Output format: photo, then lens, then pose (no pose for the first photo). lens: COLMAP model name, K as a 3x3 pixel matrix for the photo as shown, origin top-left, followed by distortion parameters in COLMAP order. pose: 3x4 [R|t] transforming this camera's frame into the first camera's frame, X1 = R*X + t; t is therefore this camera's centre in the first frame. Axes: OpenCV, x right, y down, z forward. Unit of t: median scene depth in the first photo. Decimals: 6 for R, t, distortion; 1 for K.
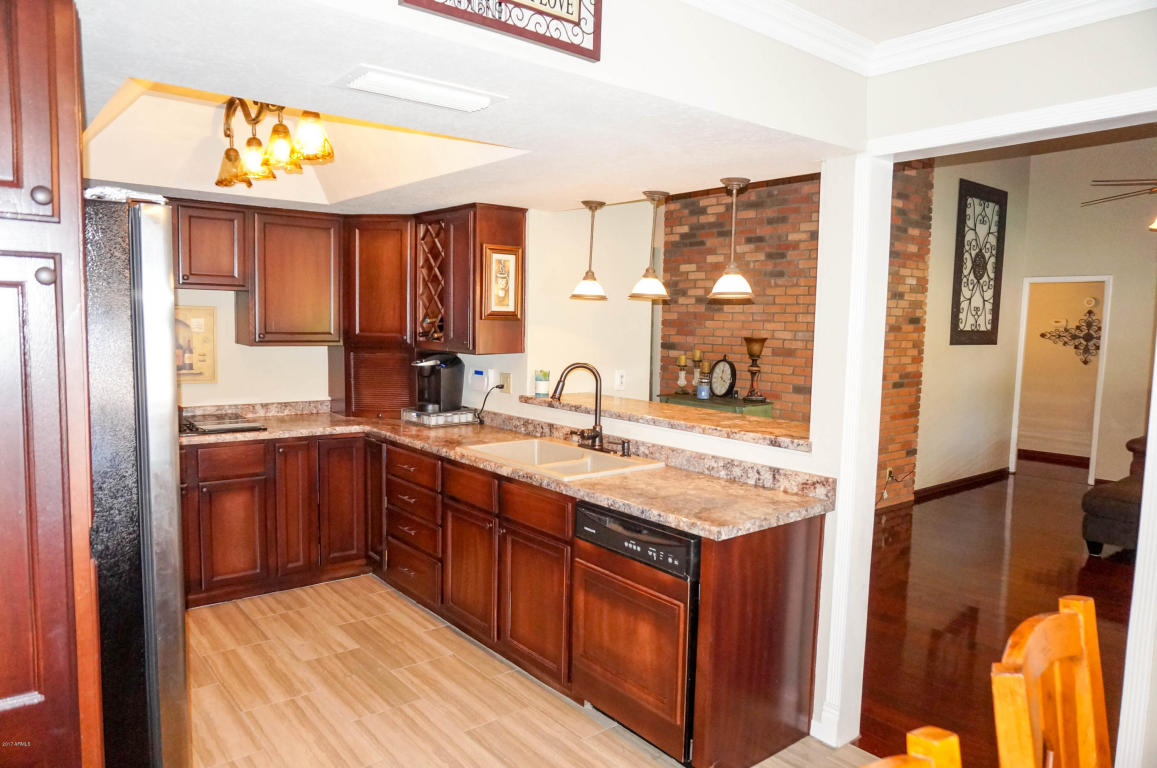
lens RADIAL K [[771.0, 0, 581.5], [0, 771.0, 387.5], [0, 0, 1]] dist [-0.041514, 0.033008]
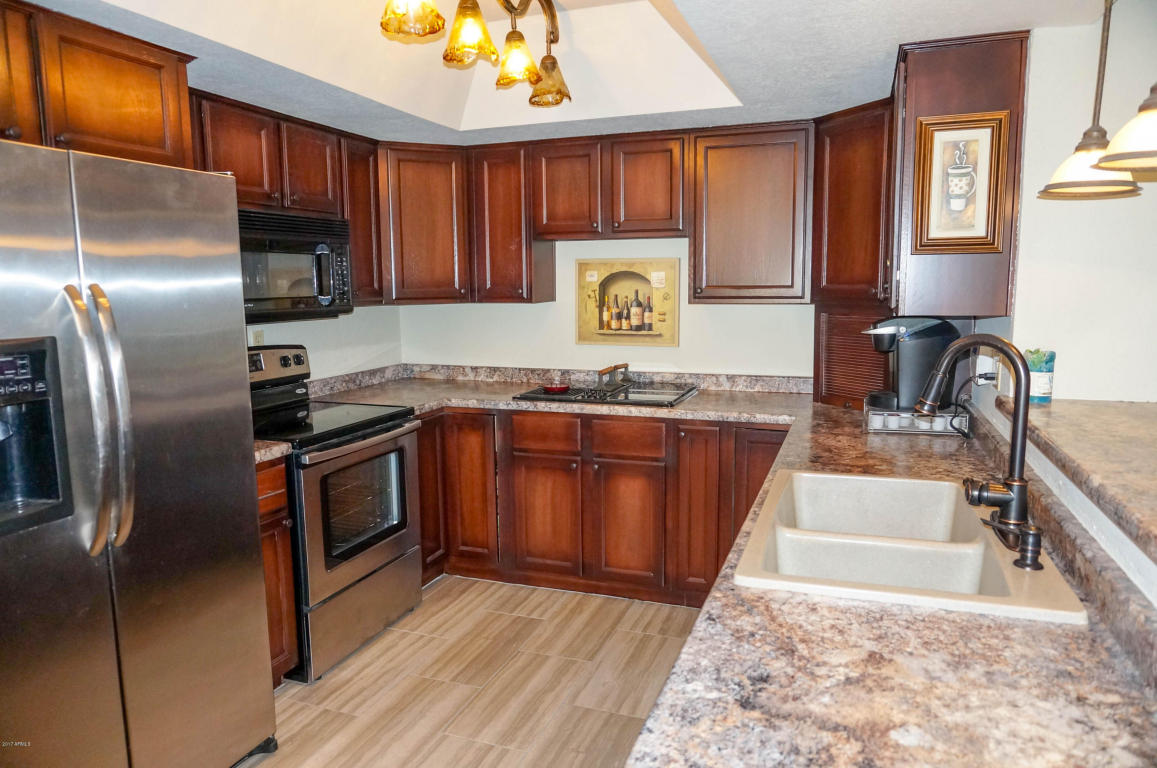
lens RADIAL K [[771.0, 0, 581.5], [0, 771.0, 387.5], [0, 0, 1]] dist [-0.041514, 0.033008]
pose [[0.509855, 0.089168, -0.855626, 0.212679], [-0.053322, 0.995977, 0.072020, -0.016735], [0.858606, 0.008903, 0.512559, 0.453799]]
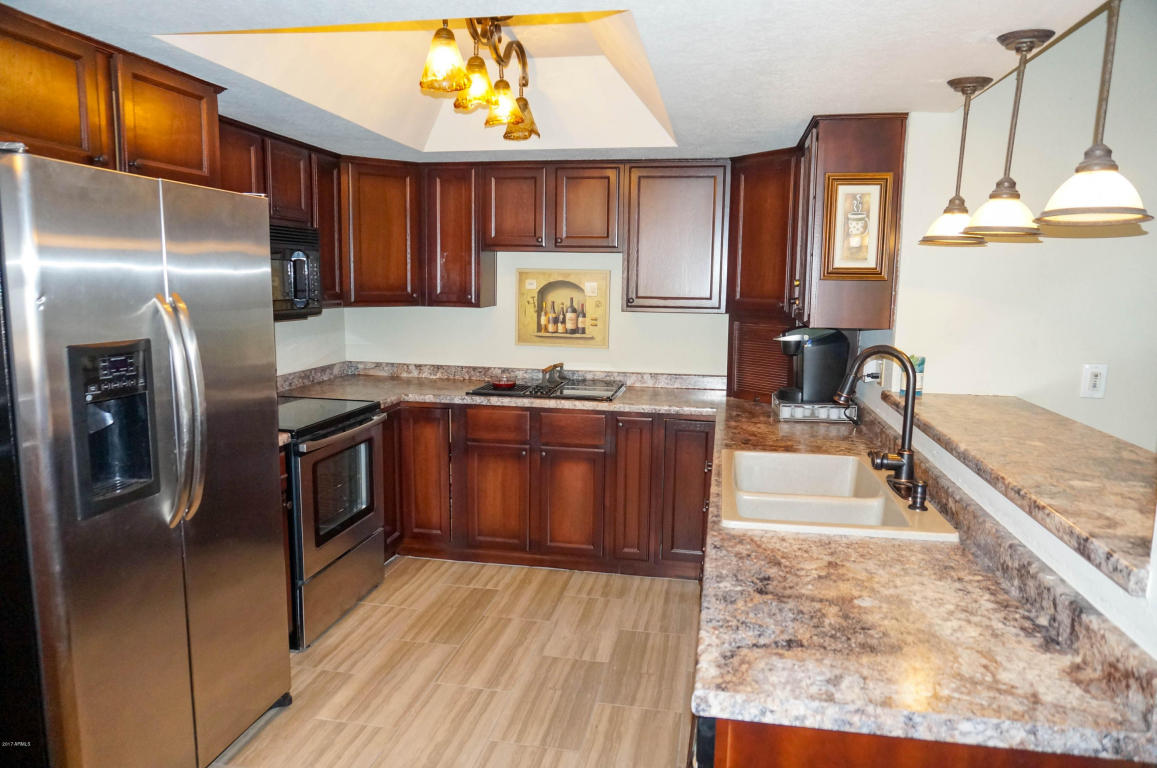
lens RADIAL K [[772.2, 0, 583.0], [0, 772.2, 388.8], [0, 0, 1]] dist [-0.061653, 0.071818]
pose [[0.645537, 0.094306, -0.757884, 0.252099], [-0.066667, 0.995517, 0.067091, -0.018222], [0.760814, 0.007216, 0.648930, 0.330072]]
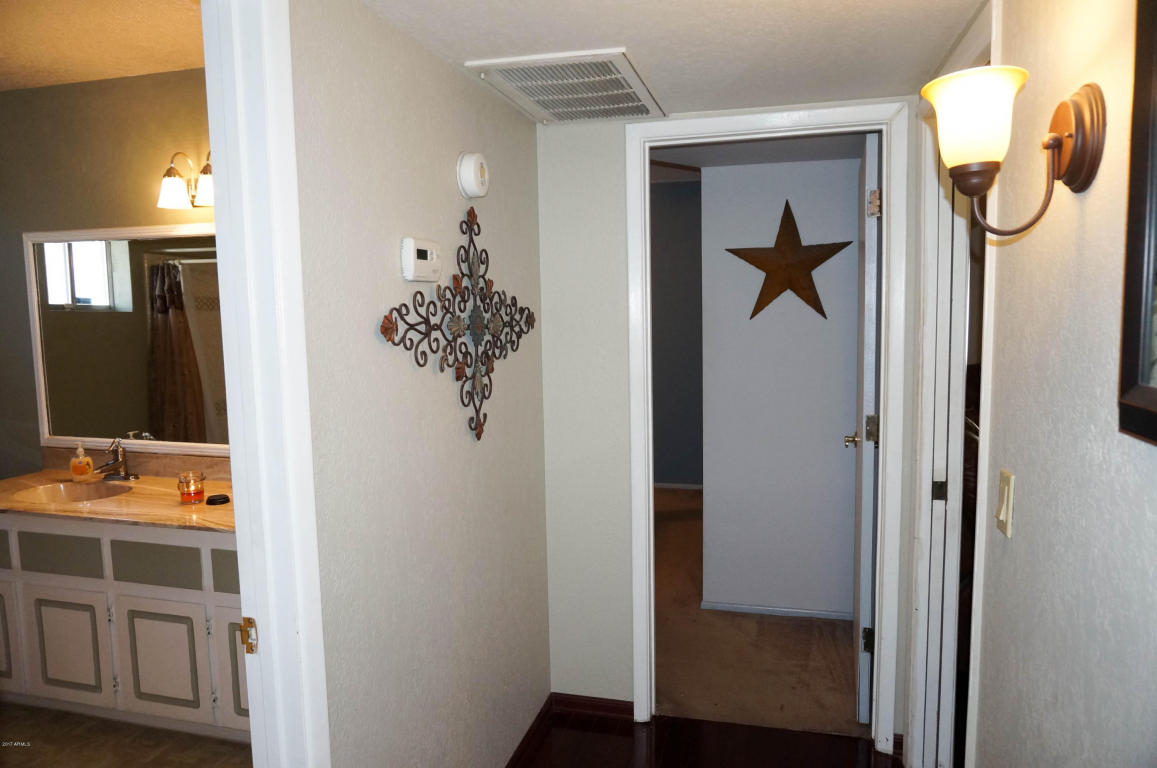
lens RADIAL K [[771.0, 0, 581.5], [0, 771.0, 387.5], [0, 0, 1]] dist [-0.041514, 0.033008]
pose [[-0.589344, -0.095363, 0.802234, 0.890614], [0.072522, 0.982755, 0.170098, -0.168634], [-0.804620, 0.158426, -0.572265, 2.199687]]
